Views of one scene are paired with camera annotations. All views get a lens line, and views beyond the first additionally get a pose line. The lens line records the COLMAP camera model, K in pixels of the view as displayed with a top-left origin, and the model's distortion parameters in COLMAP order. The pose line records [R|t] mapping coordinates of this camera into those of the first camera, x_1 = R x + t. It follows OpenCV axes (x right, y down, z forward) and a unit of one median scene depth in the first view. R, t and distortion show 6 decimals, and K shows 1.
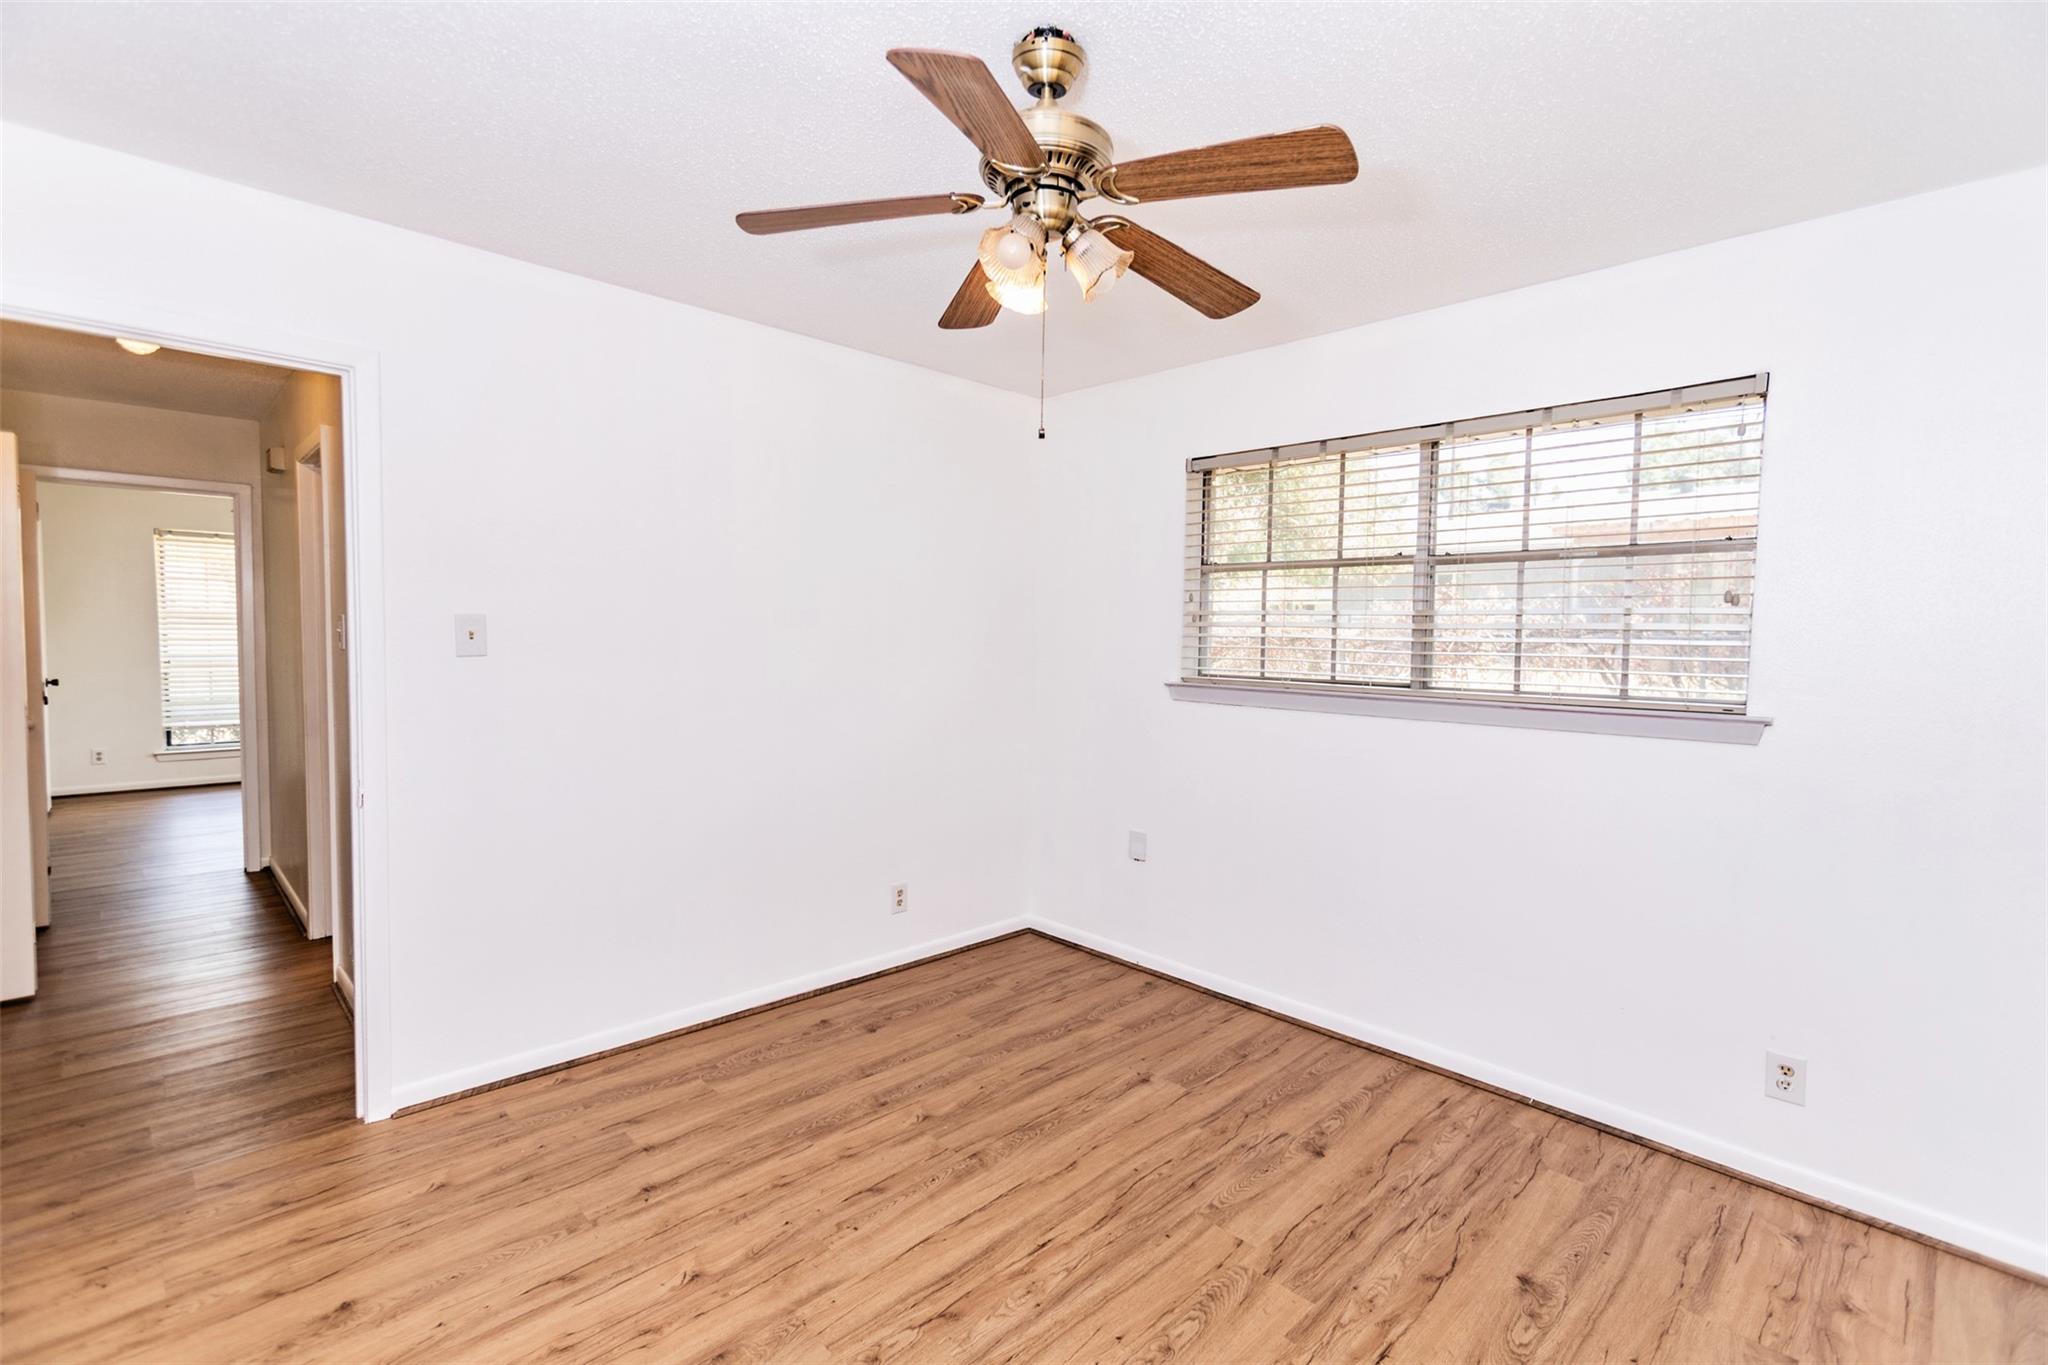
lens RADIAL K [[913.0, 0, 1018.9], [0, 913.0, 677.1], [0, 0, 1]] dist [-0.004797, 0.002893]
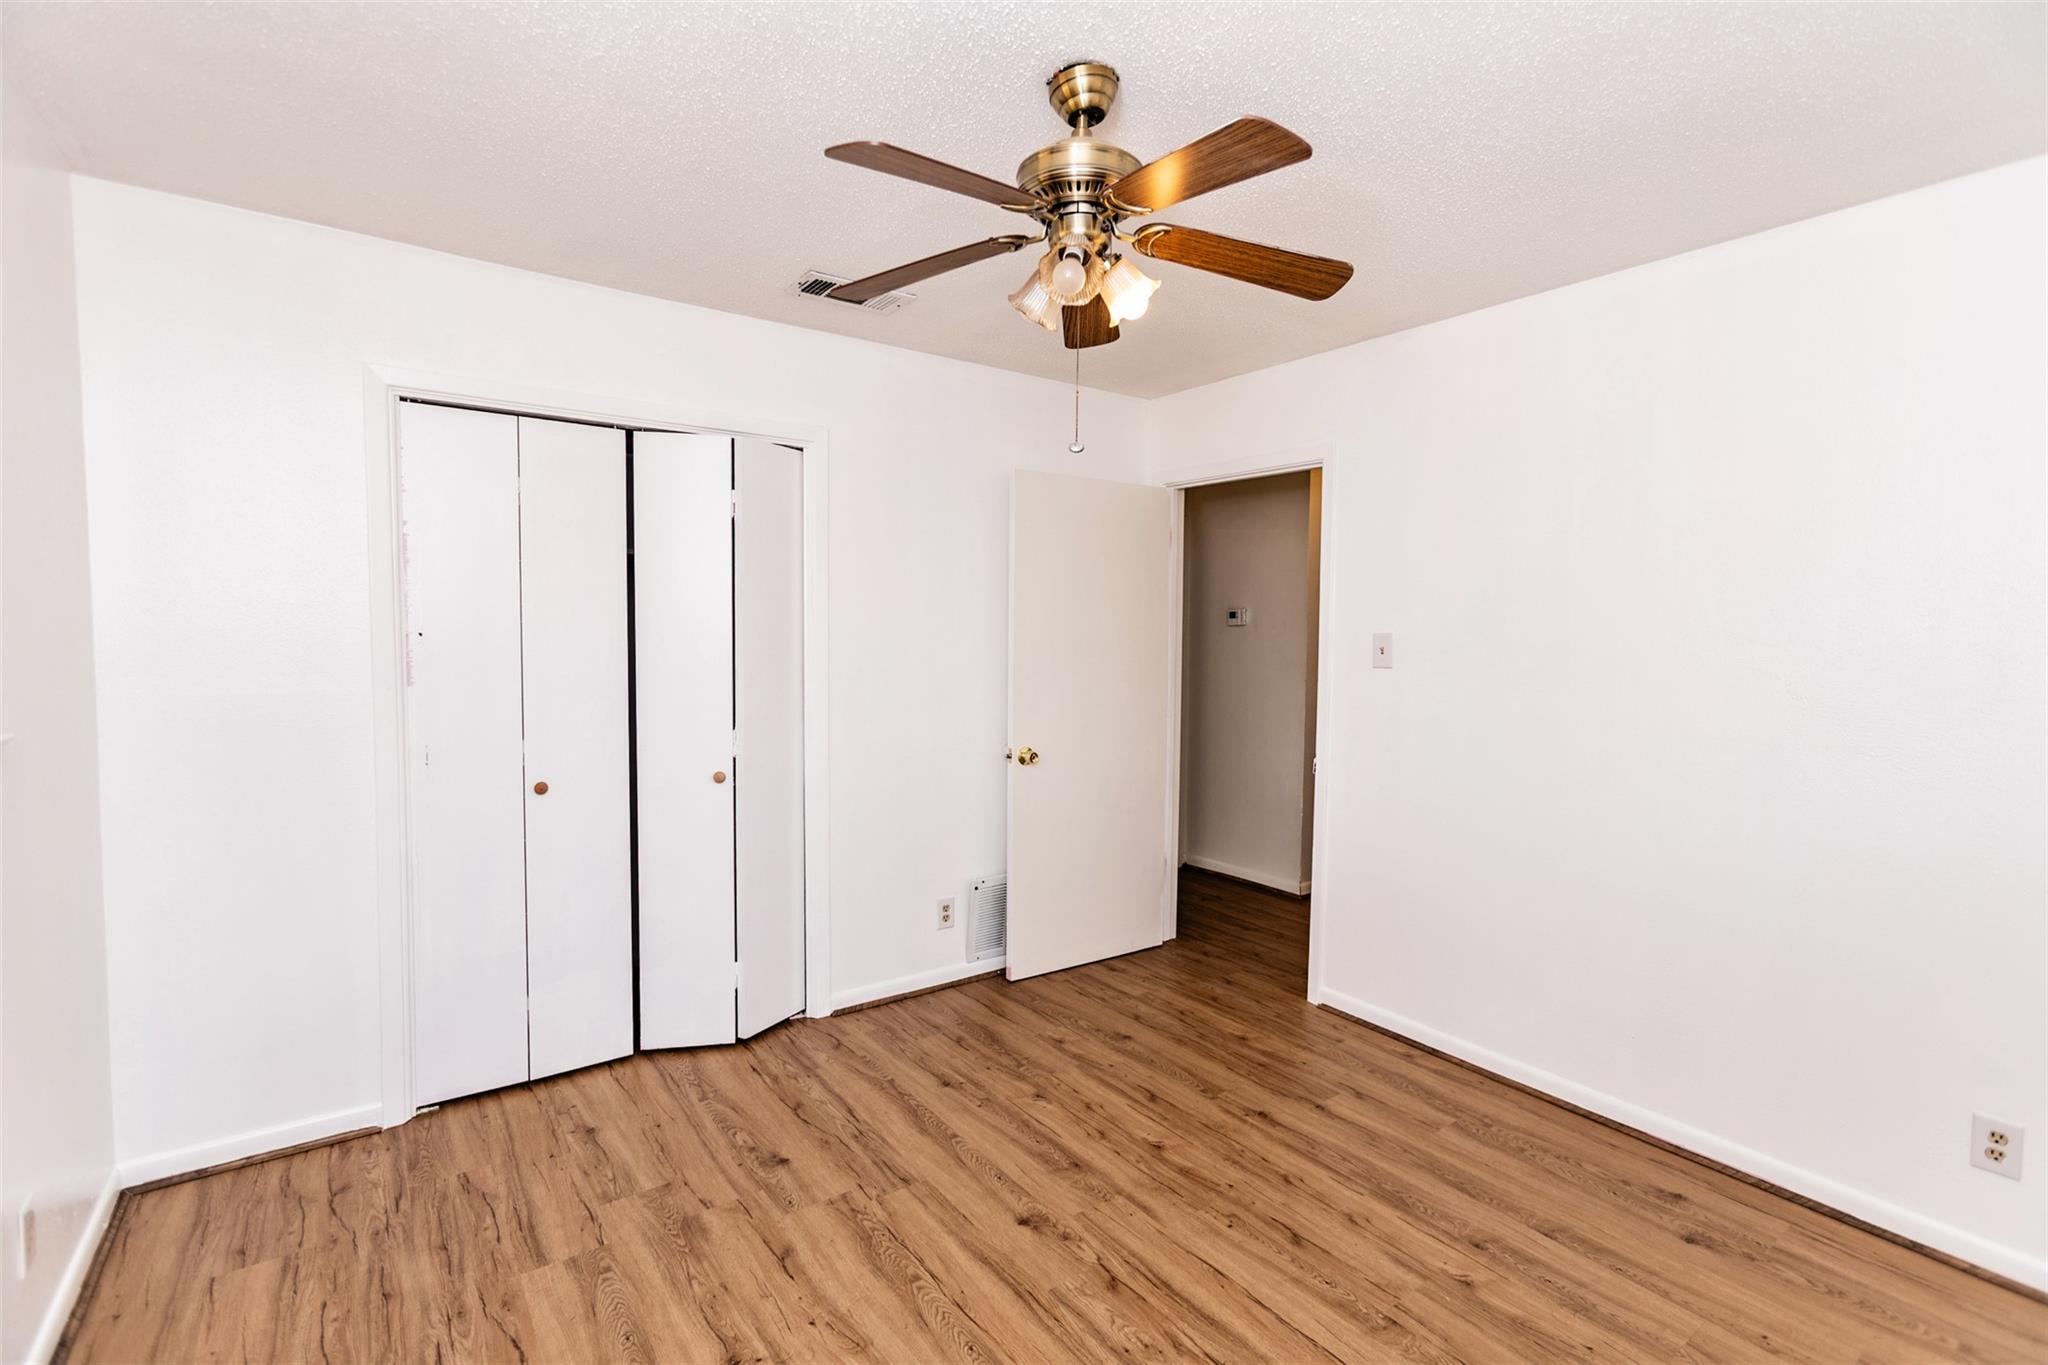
lens RADIAL K [[913.0, 0, 1019.4], [0, 913.0, 661.4], [0, 0, 1]] dist [-0.004797, 0.002893]
pose [[-0.140366, 0.009547, -0.990054, 0.793088], [-0.063401, 0.997815, 0.018611, -0.027081], [0.988068, 0.065383, -0.139453, 0.803209]]
